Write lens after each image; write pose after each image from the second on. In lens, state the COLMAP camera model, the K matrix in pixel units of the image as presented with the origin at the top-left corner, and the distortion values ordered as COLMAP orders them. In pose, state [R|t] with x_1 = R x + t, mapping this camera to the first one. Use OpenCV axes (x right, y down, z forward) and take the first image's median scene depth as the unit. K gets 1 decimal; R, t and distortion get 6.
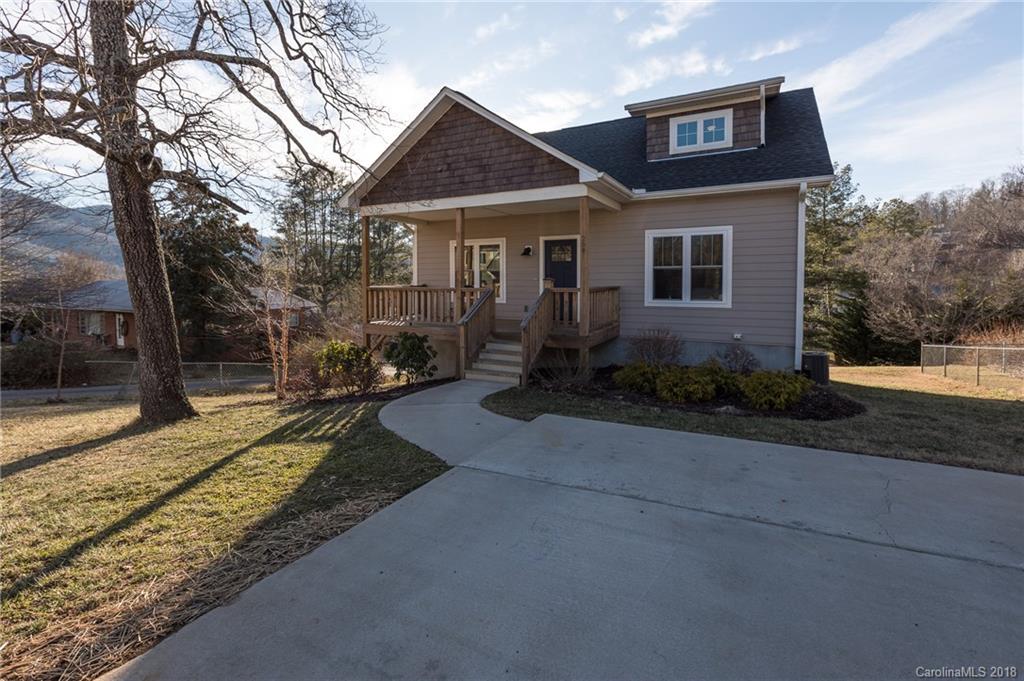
lens RADIAL K [[464.3, 0, 500.0], [0, 464.3, 290.3], [0, 0, 1]] dist [-0.001817, -0.001046]
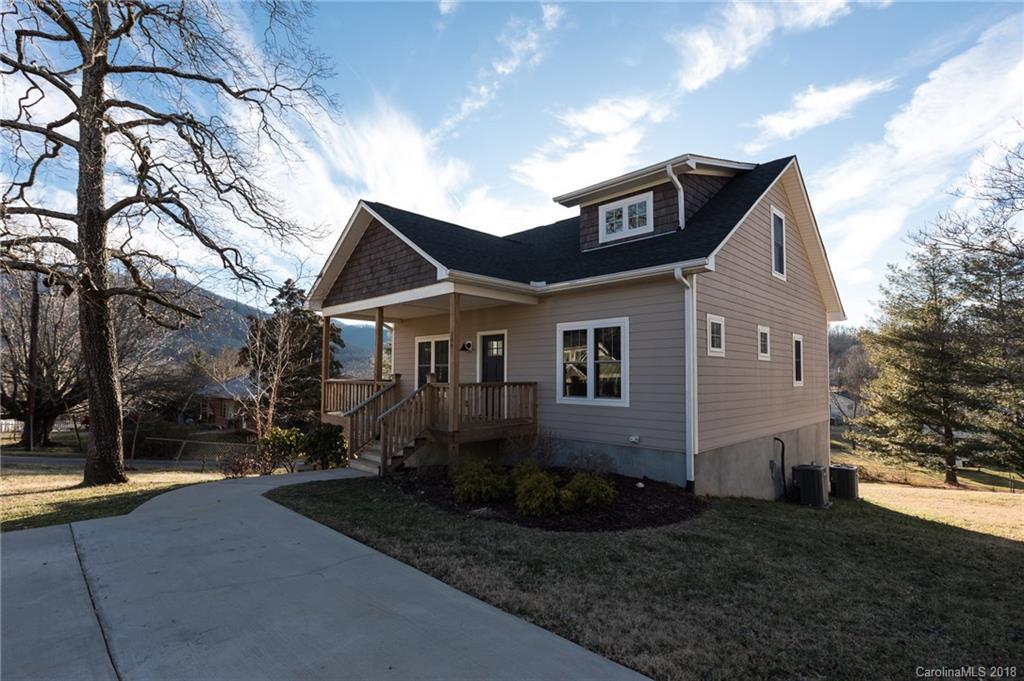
lens RADIAL K [[480.6, 0, 508.1], [0, 480.6, 345.1], [0, 0, 1]] dist [-0.012193, 0.001066]
pose [[0.961114, -0.011225, -0.275925, 0.506082], [-0.012444, 0.996398, -0.083879, -0.000674], [0.275873, 0.084051, 0.957512, 0.027922]]
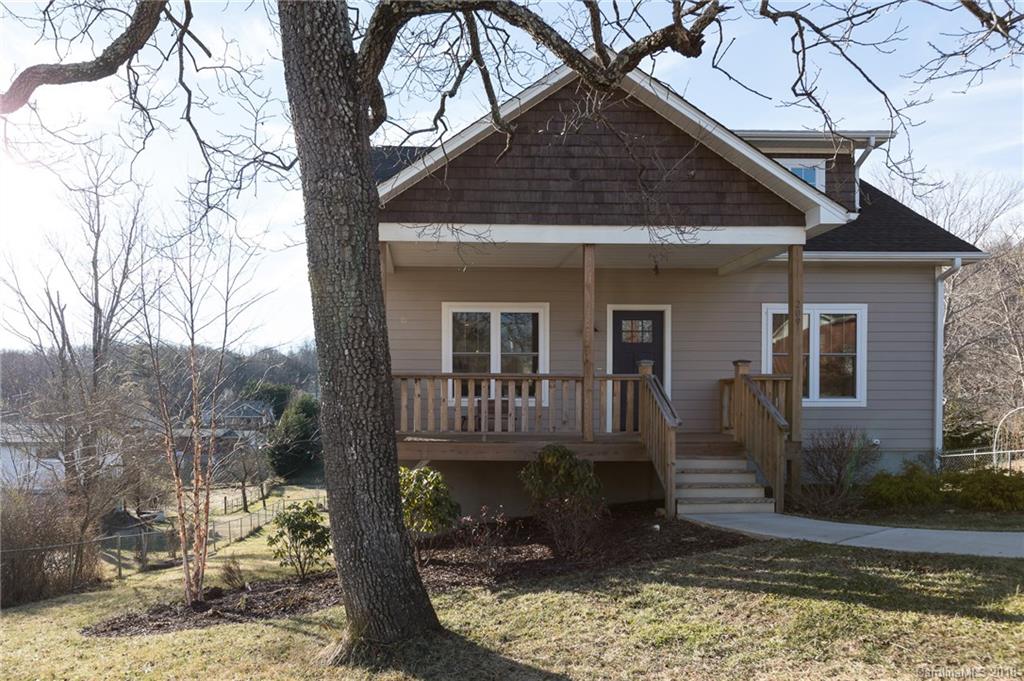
lens RADIAL K [[740.2, 0, 448.0], [0, 740.2, 404.2], [0, 0, 1]] dist [-0.007686, 0.009993]
pose [[0.860142, 0.003794, 0.510040, -0.733864], [0.008278, 0.999737, -0.021398, 0.052595], [-0.509987, 0.022628, 0.859884, 0.259985]]
